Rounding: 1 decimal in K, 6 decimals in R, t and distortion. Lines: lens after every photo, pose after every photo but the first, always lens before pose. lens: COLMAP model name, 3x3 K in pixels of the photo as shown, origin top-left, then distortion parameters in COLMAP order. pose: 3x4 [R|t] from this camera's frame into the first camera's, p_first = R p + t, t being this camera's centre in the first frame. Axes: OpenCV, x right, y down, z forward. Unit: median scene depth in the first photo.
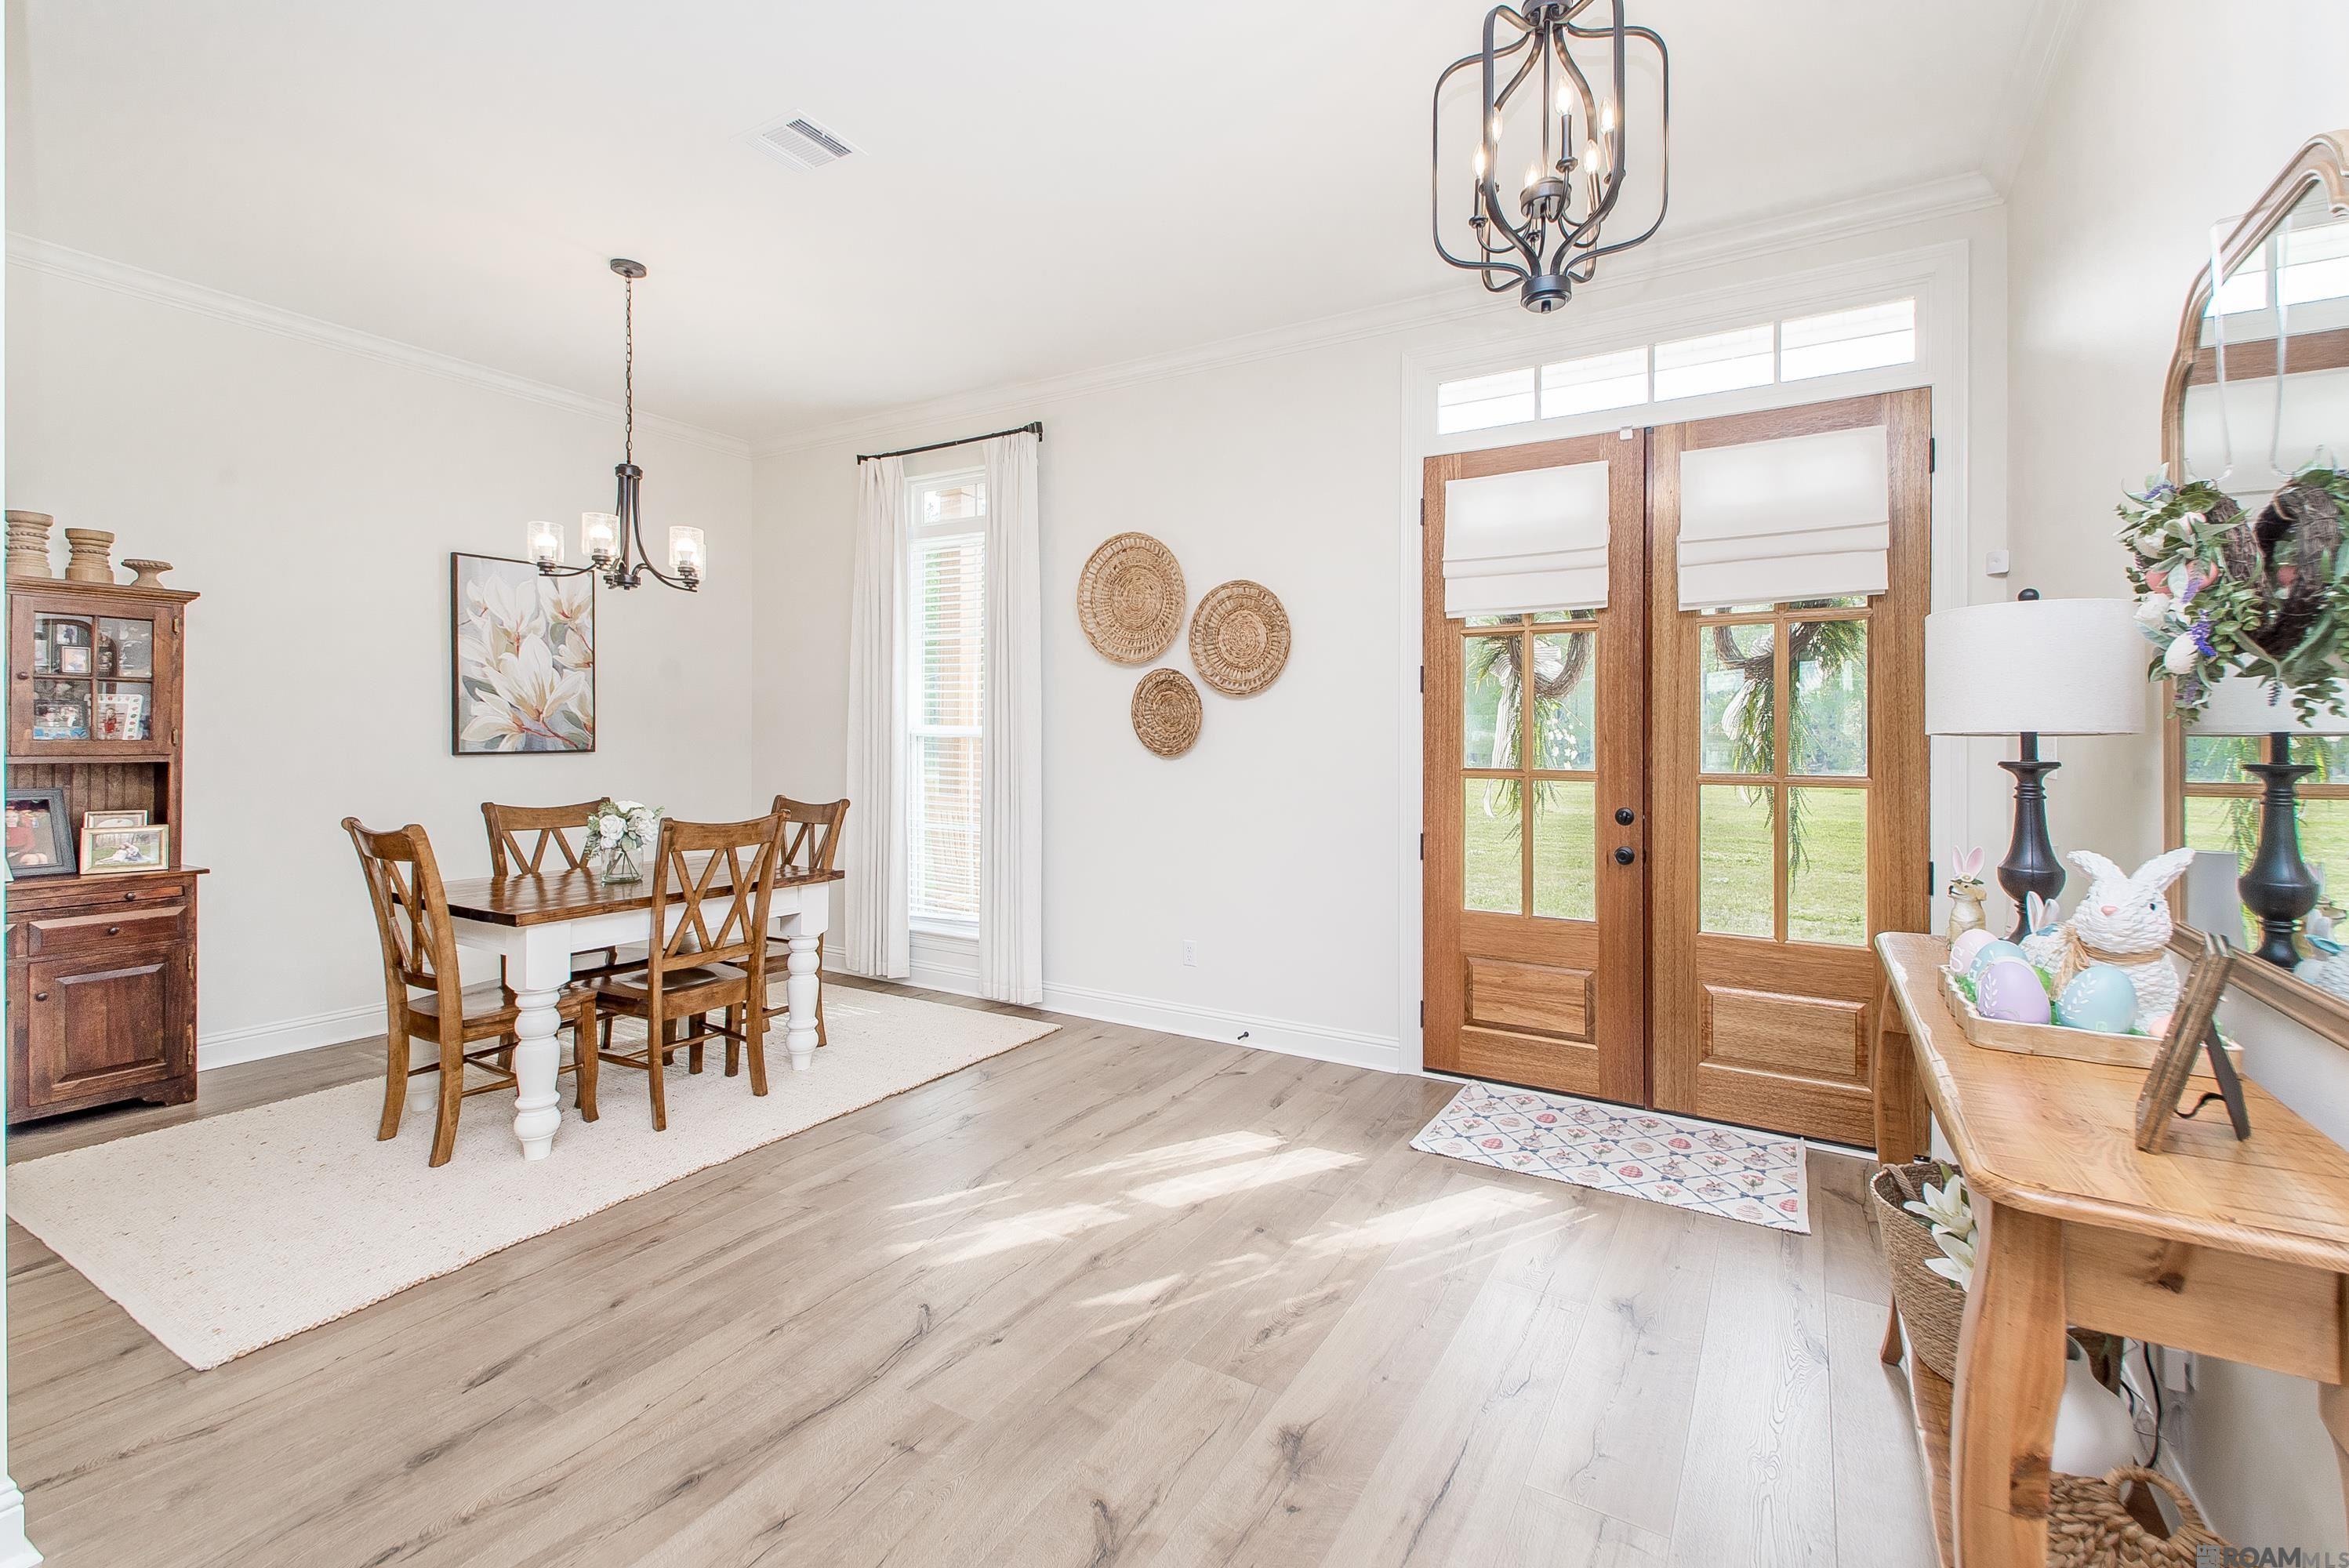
lens RADIAL K [[1010.9, 0, 1196.9], [0, 1010.9, 732.9], [0, 0, 1]] dist [0.021472, -0.009769]
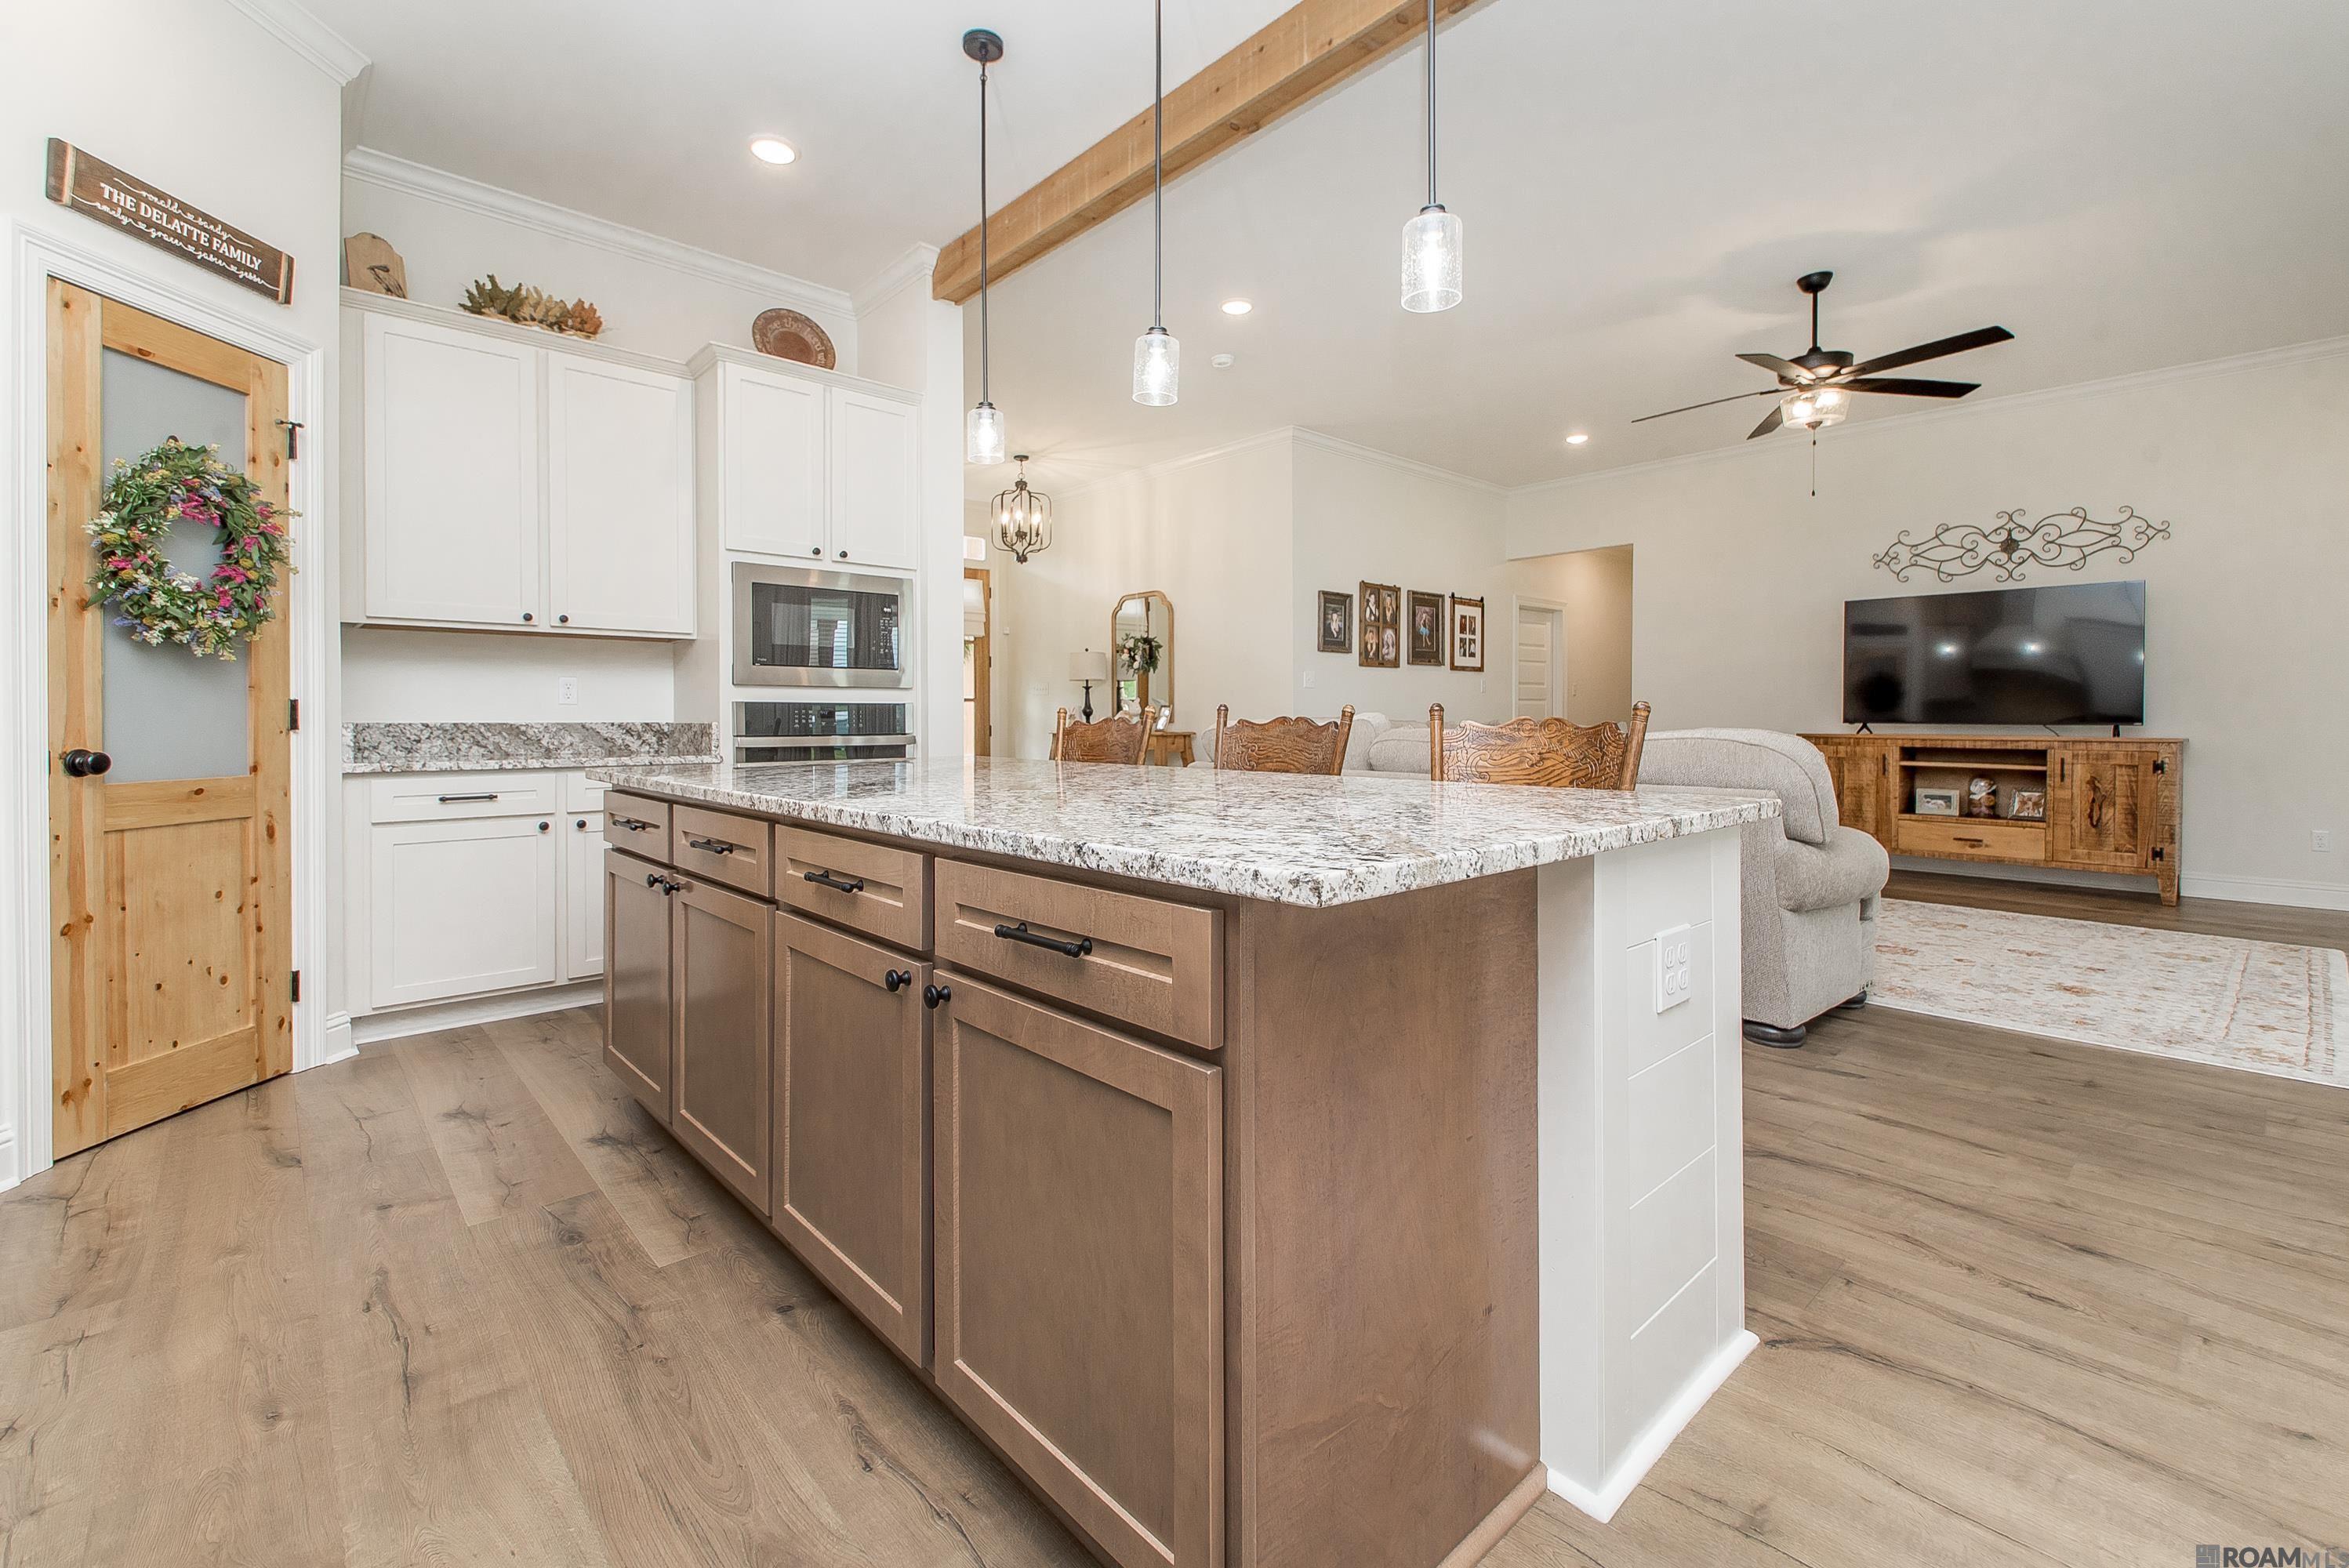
lens RADIAL K [[1010.9, 0, 1173.4], [0, 1010.9, 728.0], [0, 0, 1]] dist [0.021472, -0.009769]
pose [[0.291822, -0.016311, 0.956334, -1.648912], [-0.000400, 0.999852, 0.017175, 0.065552], [-0.956473, -0.005394, 0.291772, -0.340345]]
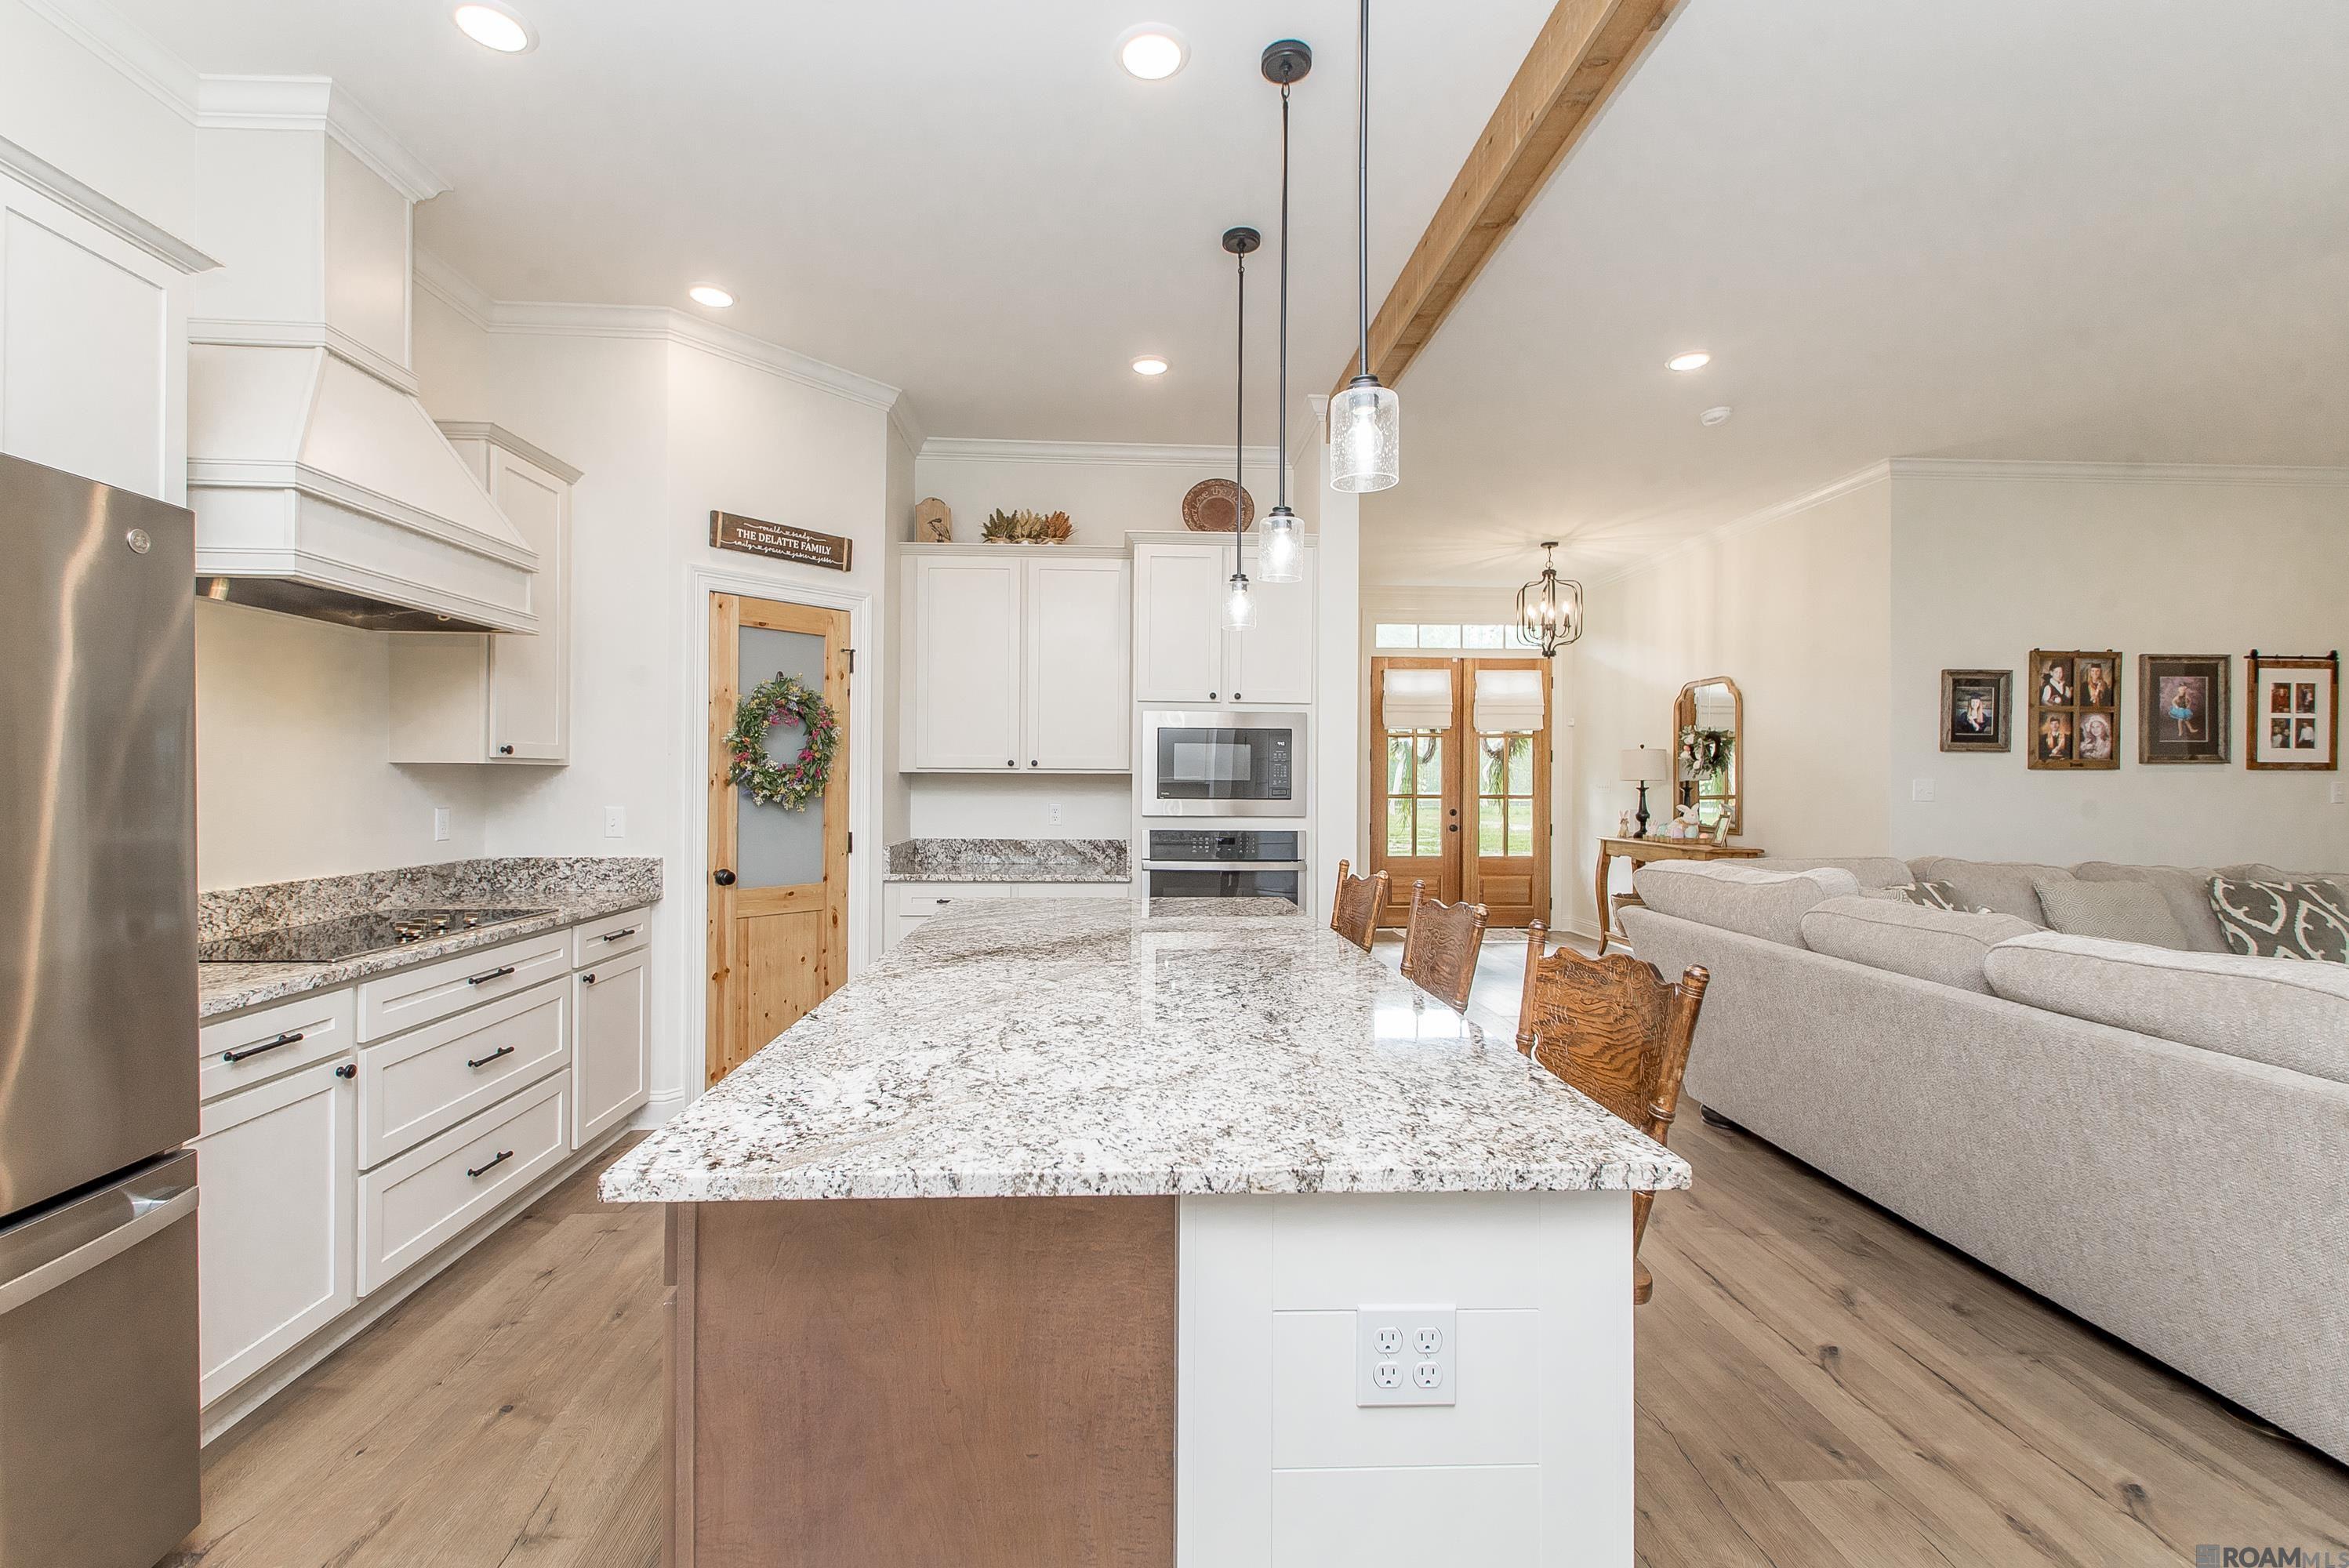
lens RADIAL K [[1010.9, 0, 1144.3], [0, 1010.9, 779.0], [0, 0, 1]] dist [0.021472, -0.009769]
pose [[0.837048, 0.000398, 0.547129, -1.456733], [-0.003403, 0.999984, 0.004479, -0.007939], [-0.547119, -0.005611, 0.837036, -0.617728]]
